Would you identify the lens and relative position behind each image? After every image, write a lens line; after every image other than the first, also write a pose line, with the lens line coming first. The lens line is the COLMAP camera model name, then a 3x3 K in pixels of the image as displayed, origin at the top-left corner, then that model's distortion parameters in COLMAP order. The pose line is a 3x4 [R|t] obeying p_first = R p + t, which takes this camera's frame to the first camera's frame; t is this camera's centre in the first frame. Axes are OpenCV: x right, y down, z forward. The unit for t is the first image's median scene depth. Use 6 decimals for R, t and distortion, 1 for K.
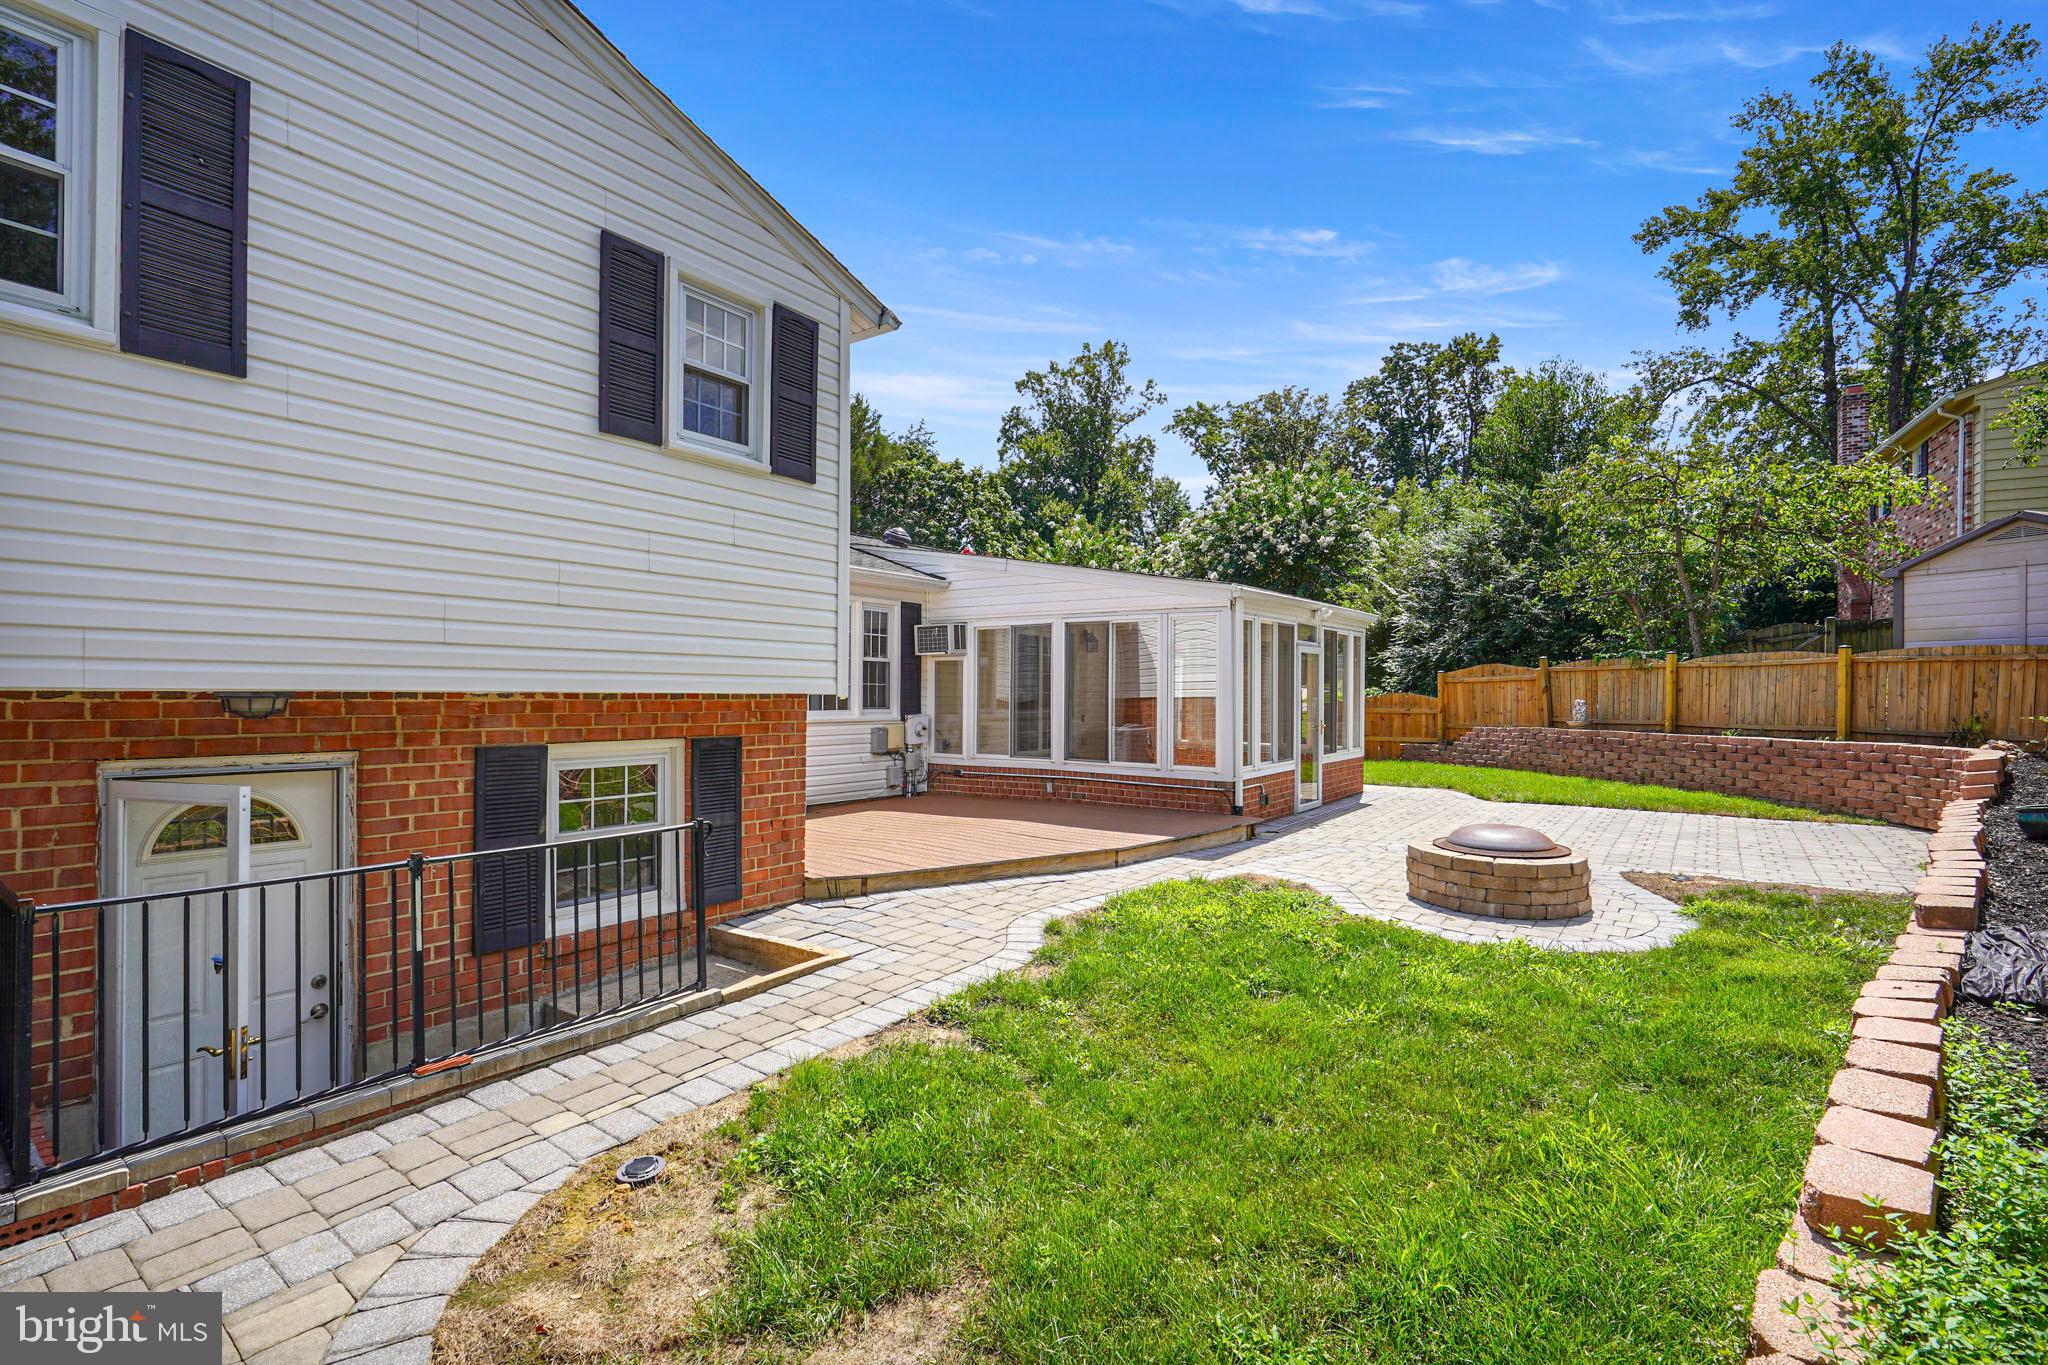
lens RADIAL K [[931.0, 0, 1025.3], [0, 931.0, 686.8], [0, 0, 1]] dist [-0.003431, 0.001050]
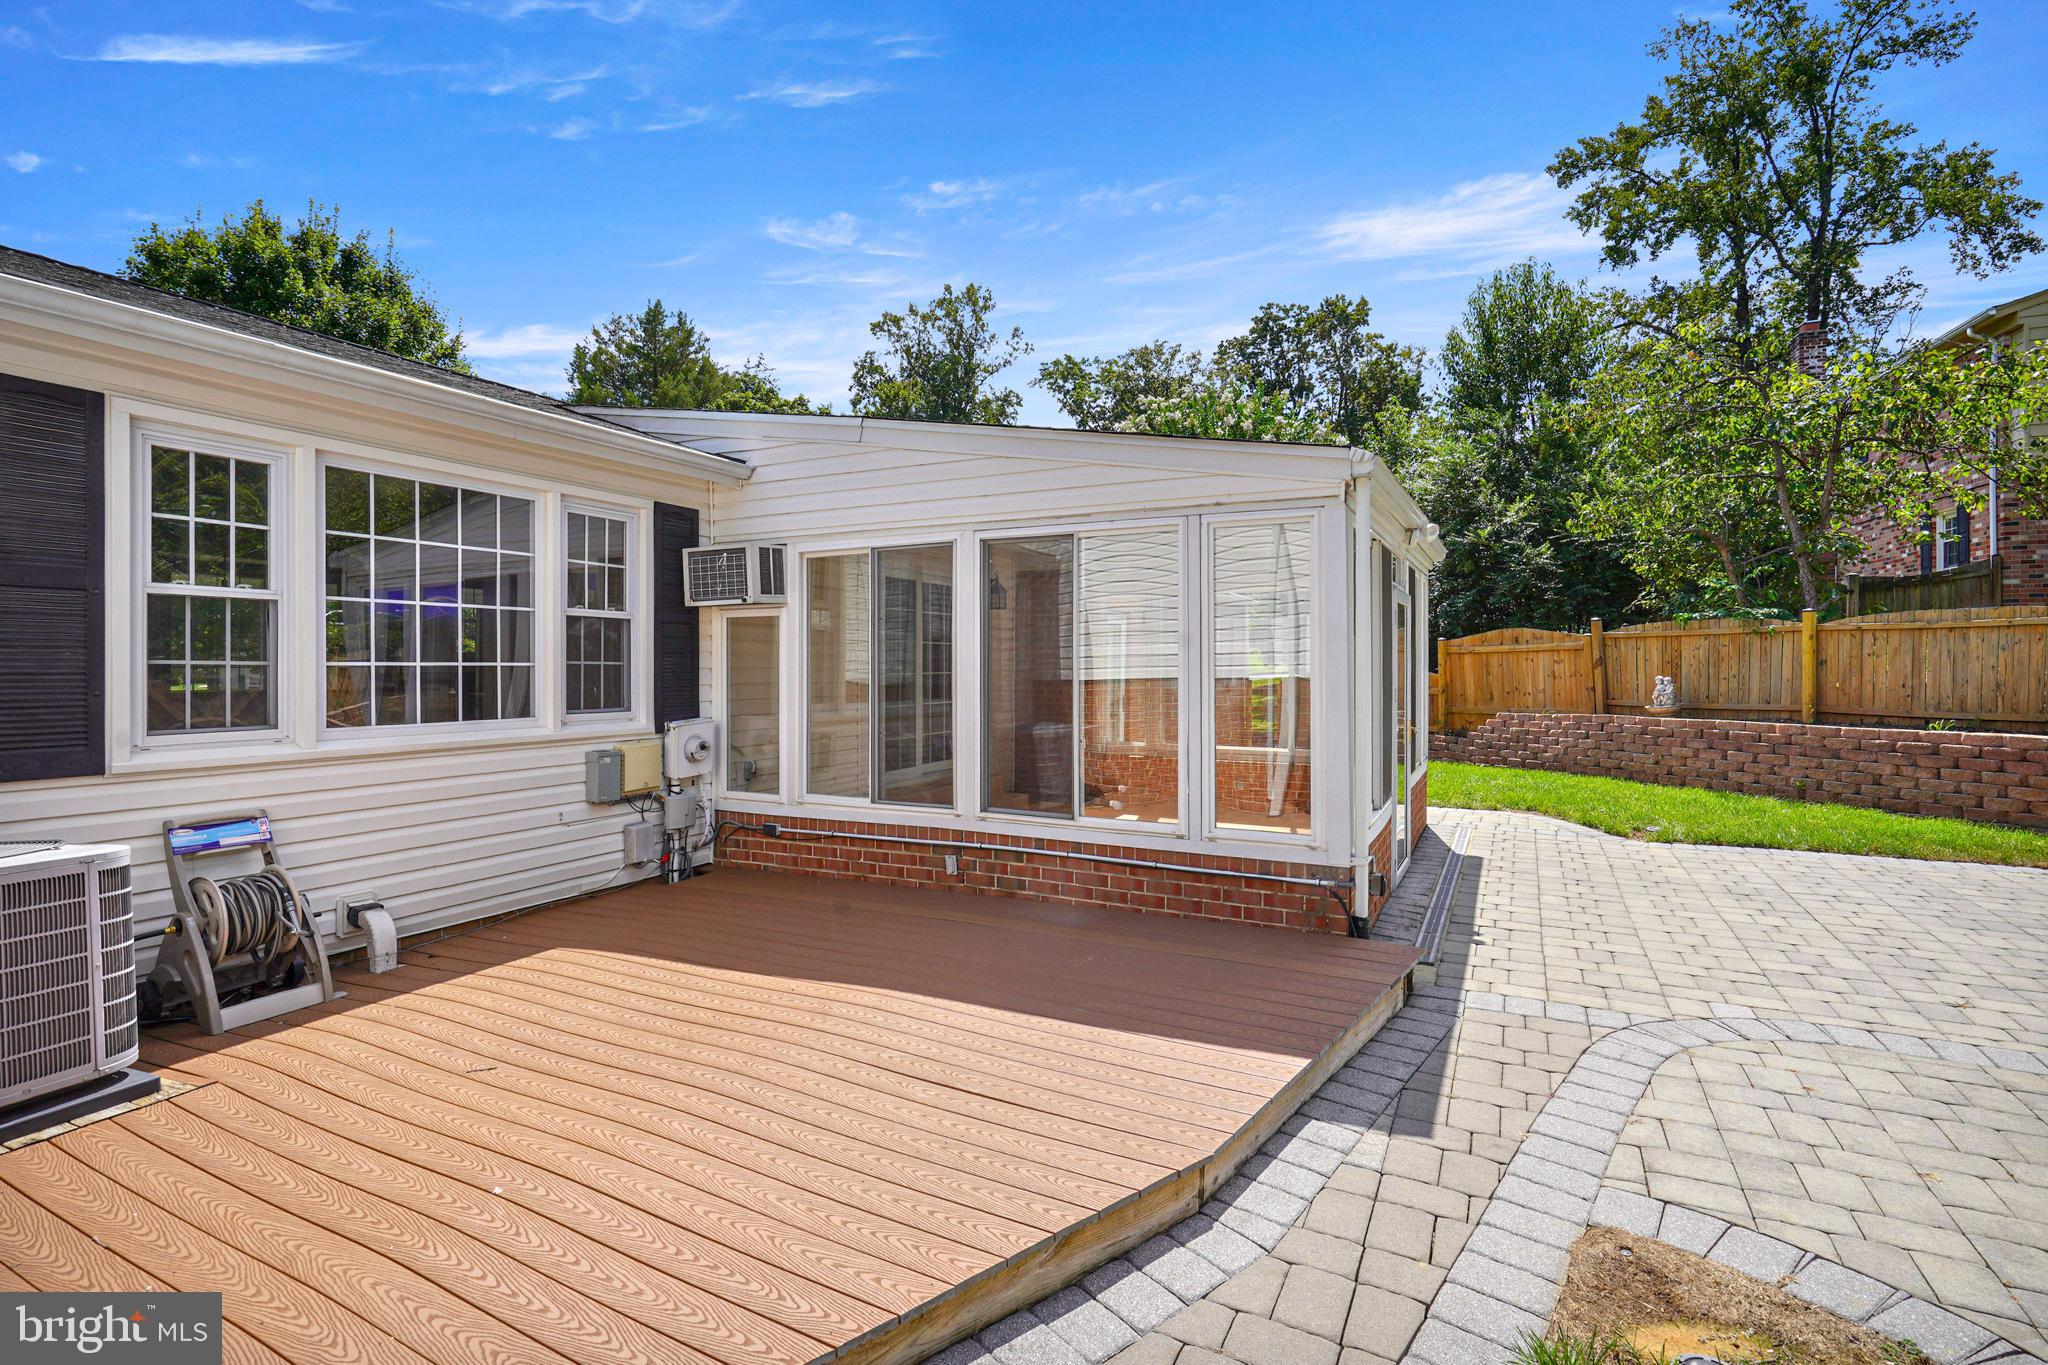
lens RADIAL K [[931.0, 0, 1014.2], [0, 931.0, 661.9], [0, 0, 1]] dist [-0.003431, 0.001050]
pose [[0.989823, -0.006128, 0.142171, -0.005889], [0.005549, 0.999975, 0.004475, -0.002384], [-0.142194, -0.003641, 0.989832, 0.259569]]
